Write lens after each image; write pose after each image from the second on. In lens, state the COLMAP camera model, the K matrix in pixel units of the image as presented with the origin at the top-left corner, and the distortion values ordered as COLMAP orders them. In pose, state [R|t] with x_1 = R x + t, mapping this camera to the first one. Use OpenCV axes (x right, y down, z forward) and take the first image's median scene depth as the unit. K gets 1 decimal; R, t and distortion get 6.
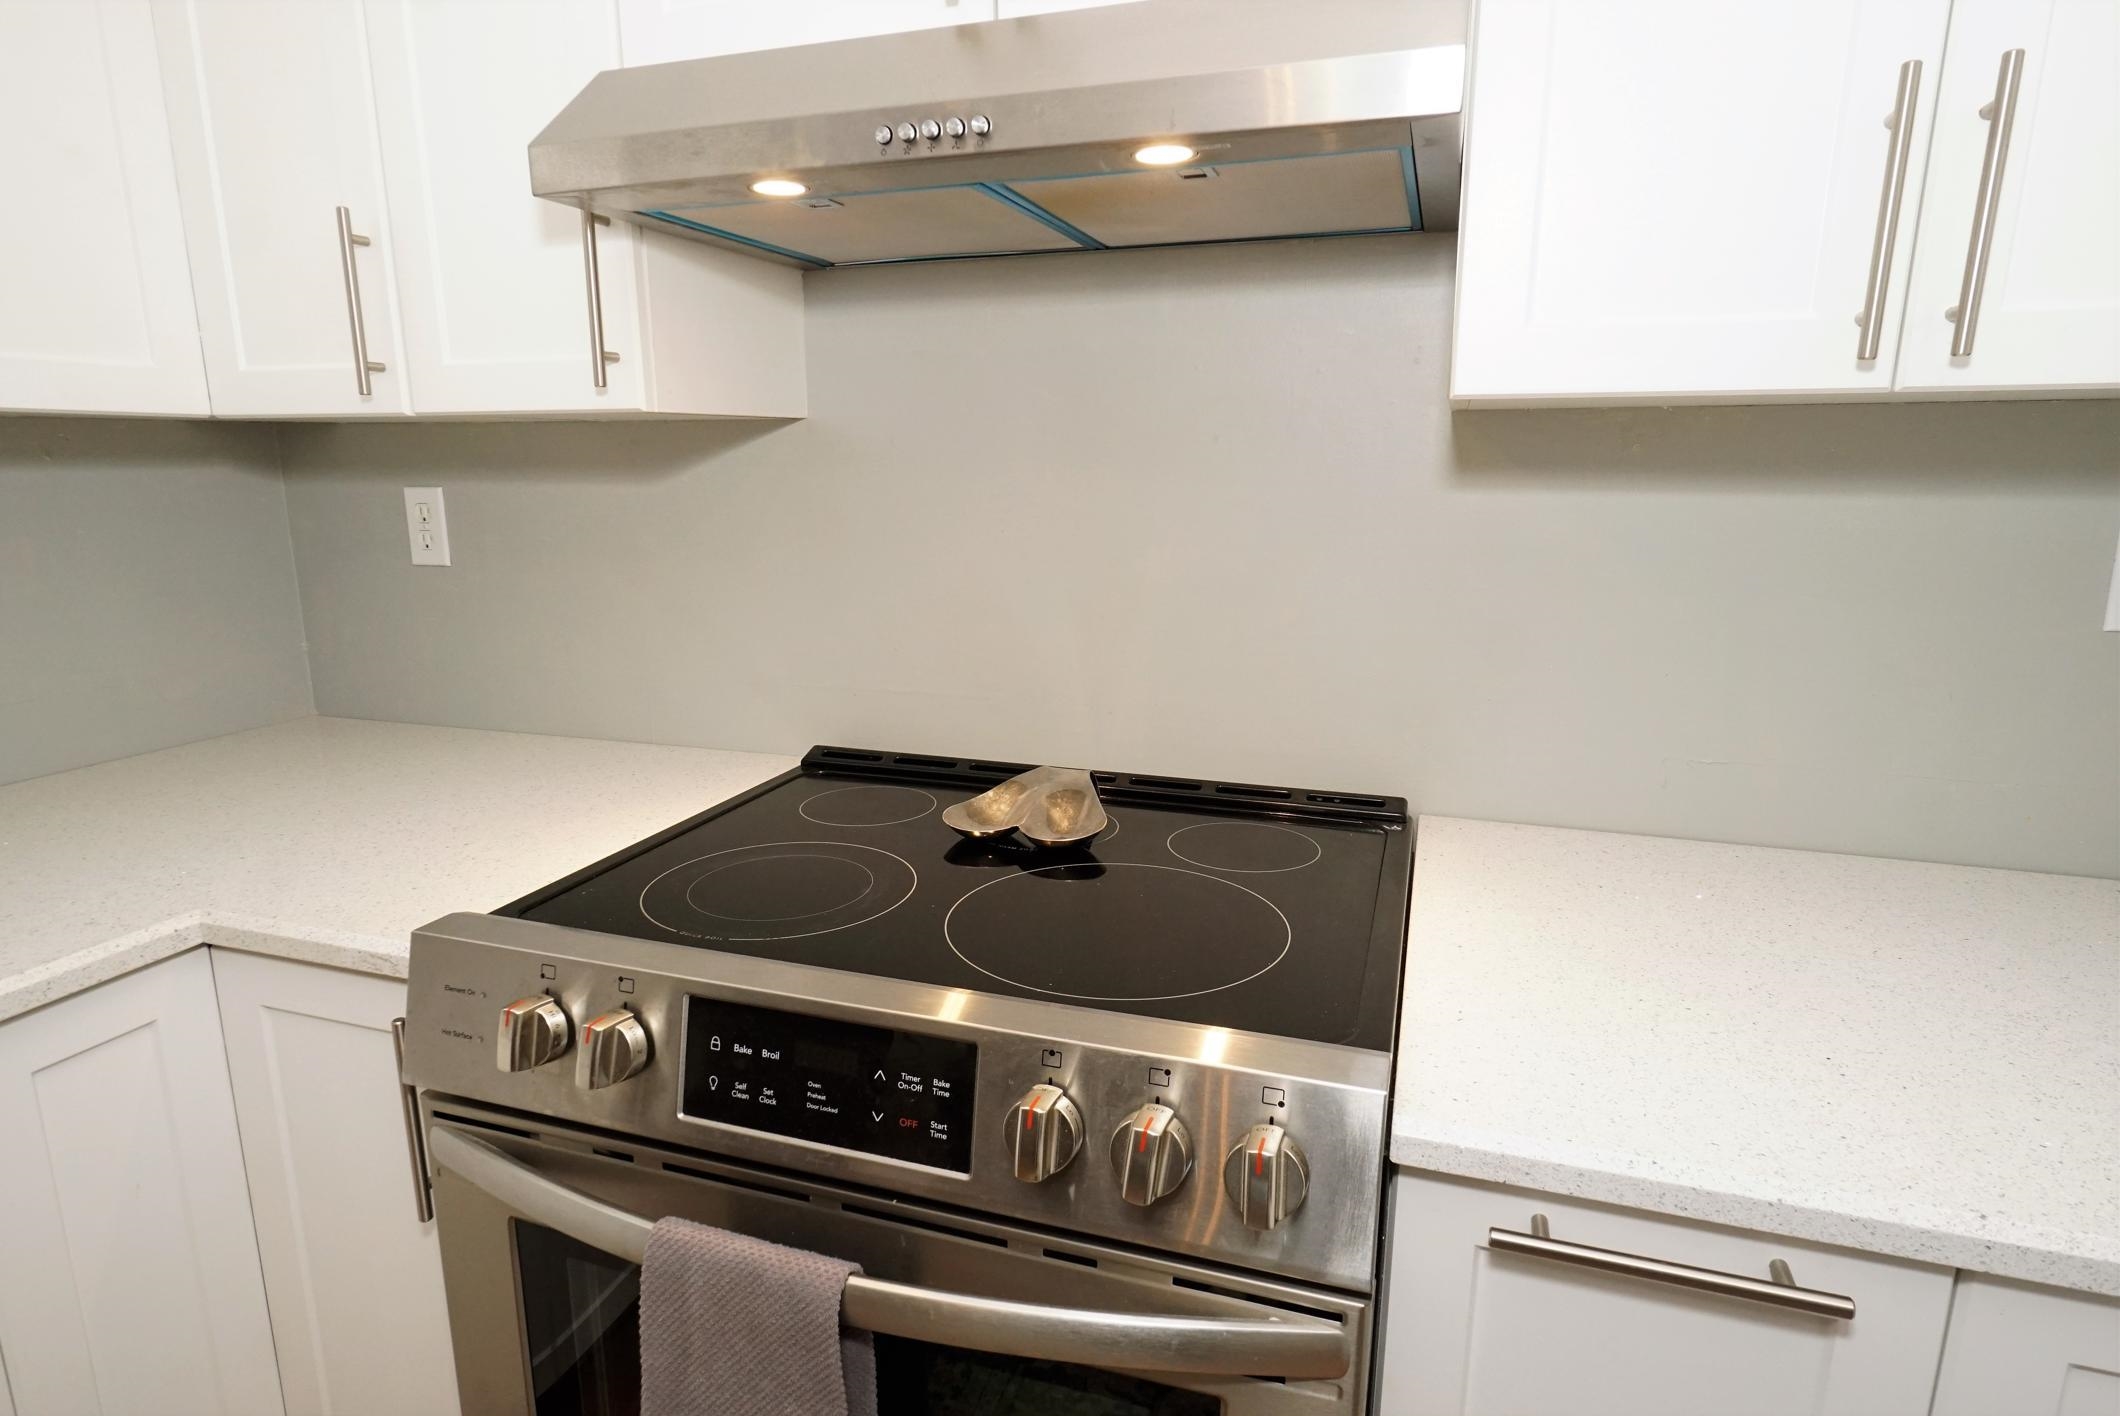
lens RADIAL K [[1147.3, 0, 1047.9], [0, 1147.3, 699.6], [0, 0, 1]] dist [0.000009, -0.000340]
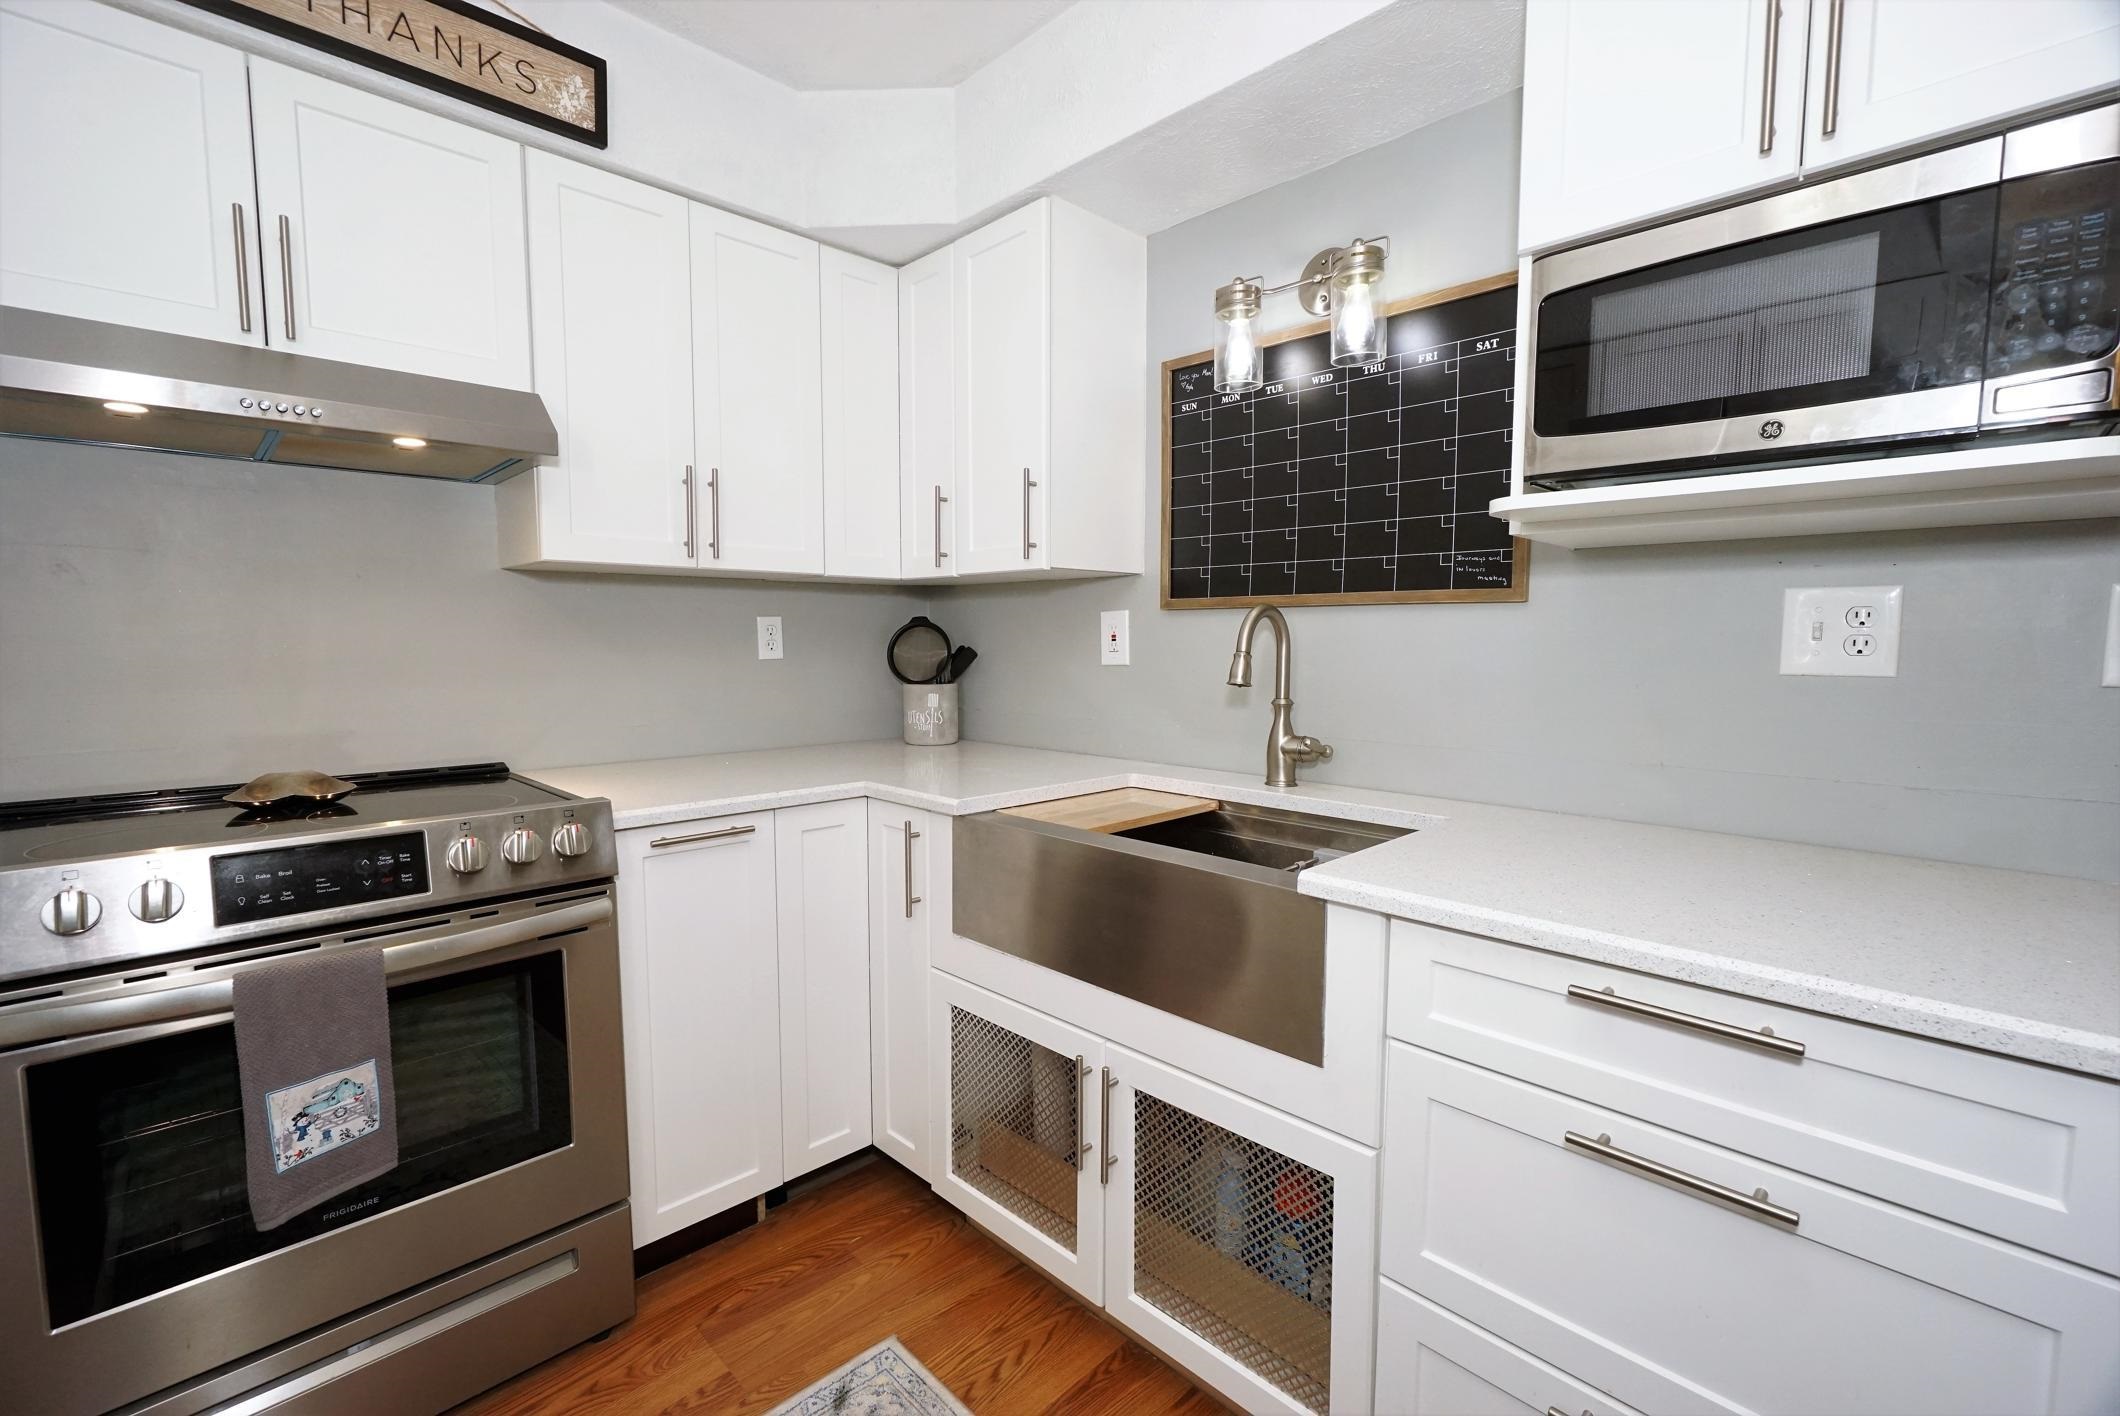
lens RADIAL K [[901.5, 0, 1044.8], [0, 901.5, 711.4], [0, 0, 1]] dist [-0.006678, 0.000751]
pose [[0.455100, -0.070005, 0.887684, -0.961399], [0.193012, 0.980959, -0.021592, 0.323091], [-0.869270, 0.181160, 0.459946, -0.796551]]
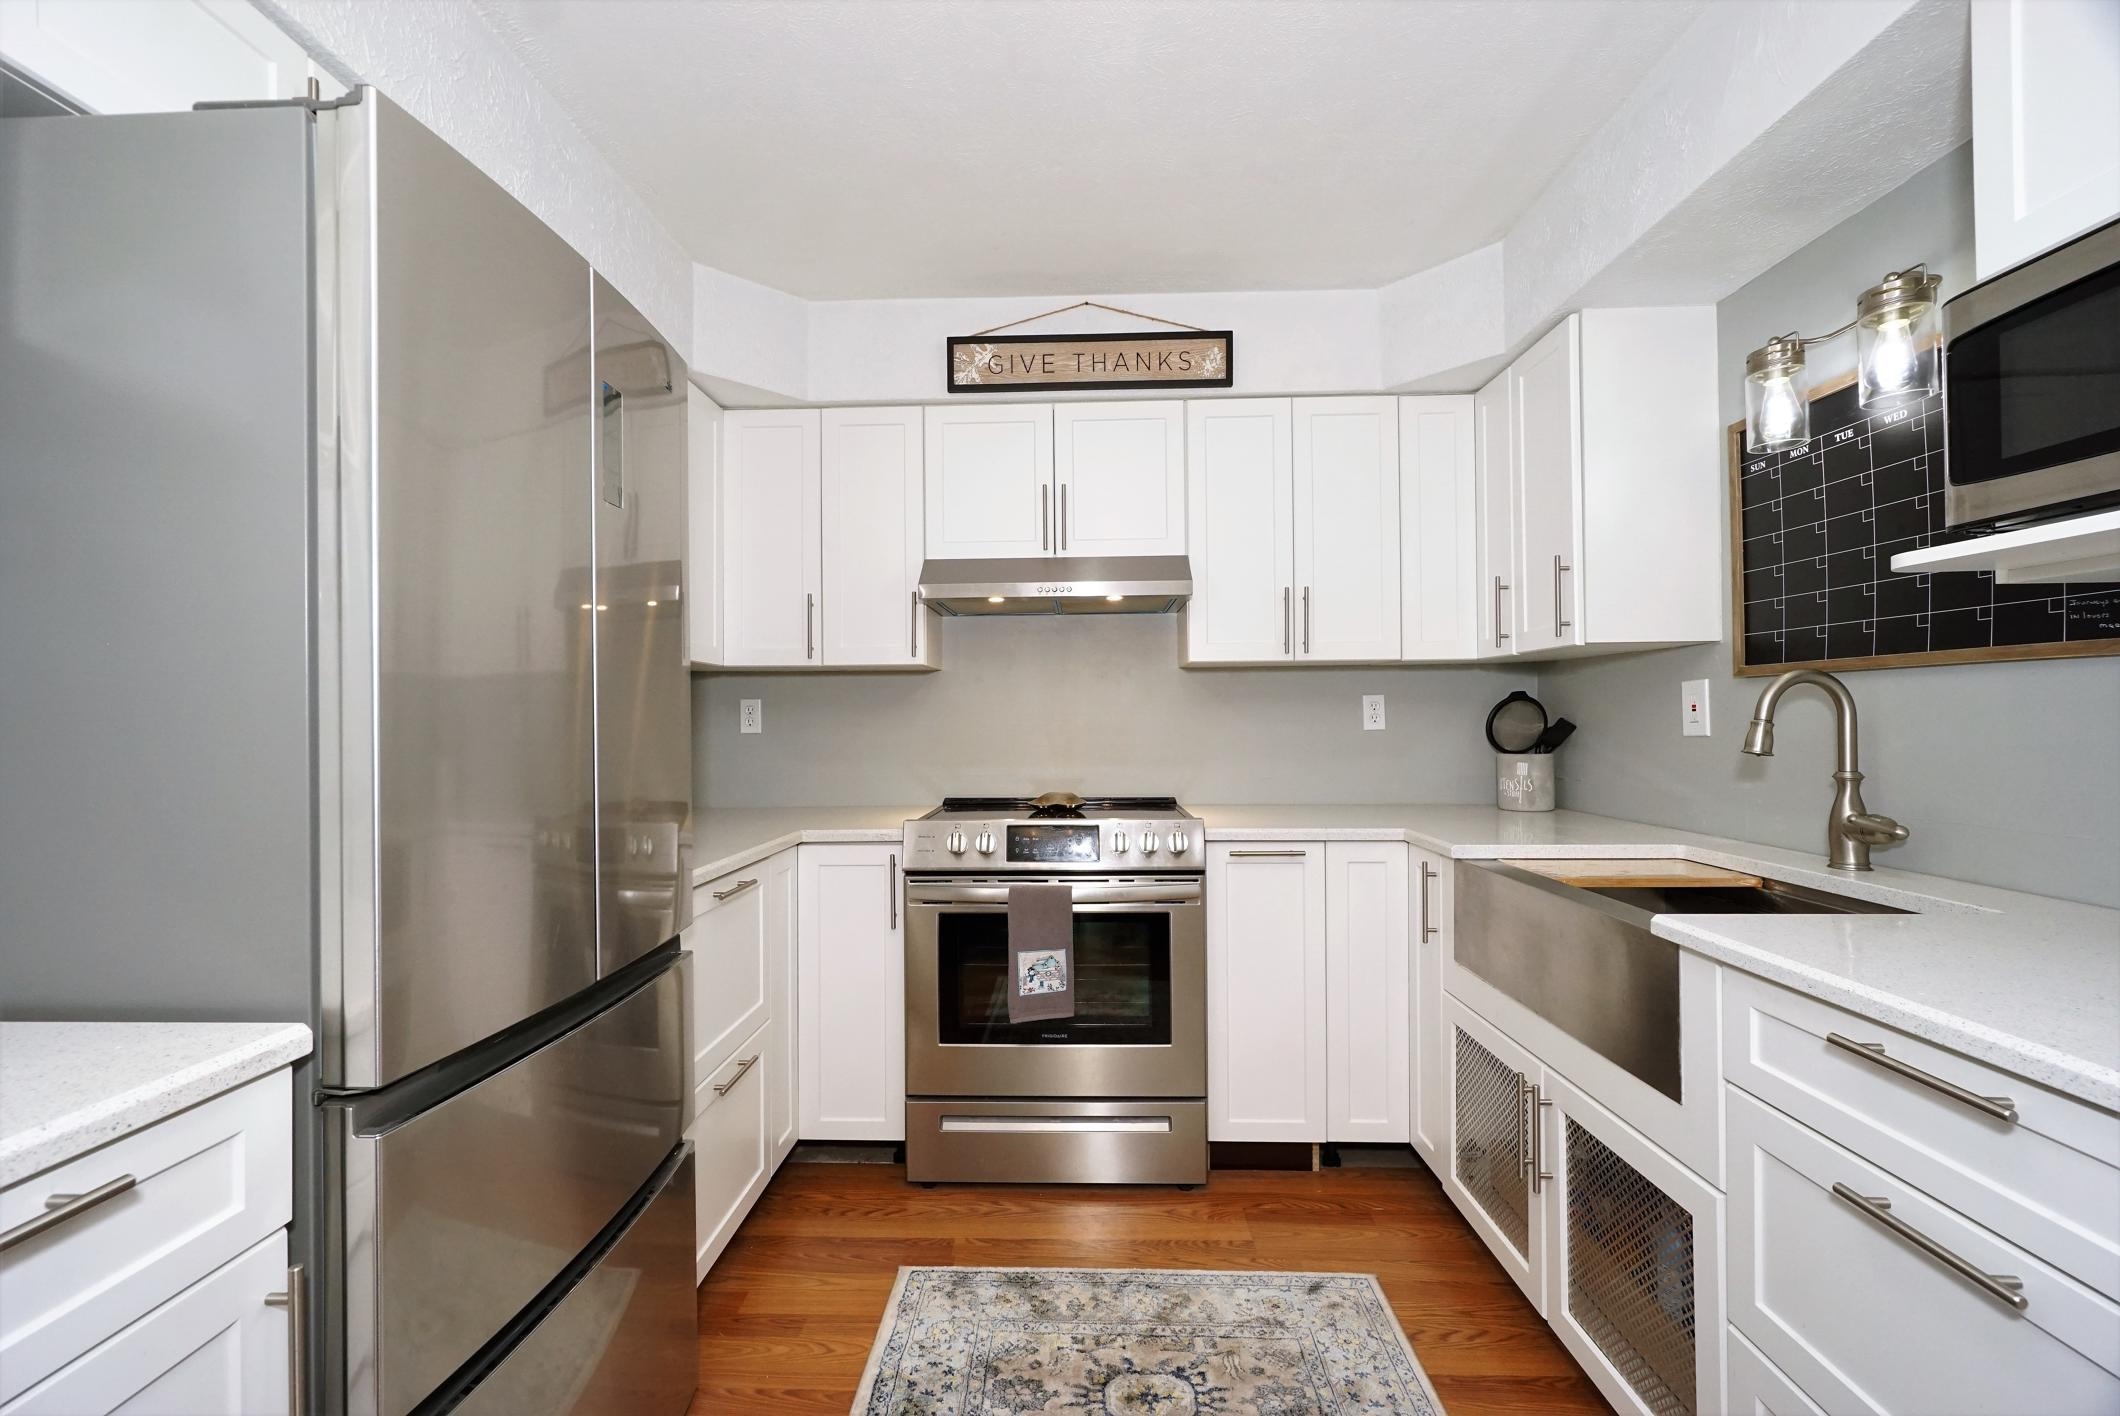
lens RADIAL K [[901.5, 0, 1056.5], [0, 901.5, 714.4], [0, 0, 1]] dist [-0.006678, 0.000751]
pose [[0.956635, -0.003158, 0.291271, -0.981962], [0.068802, 0.974097, -0.215409, 0.537863], [-0.283046, 0.226108, 0.932073, -1.664383]]
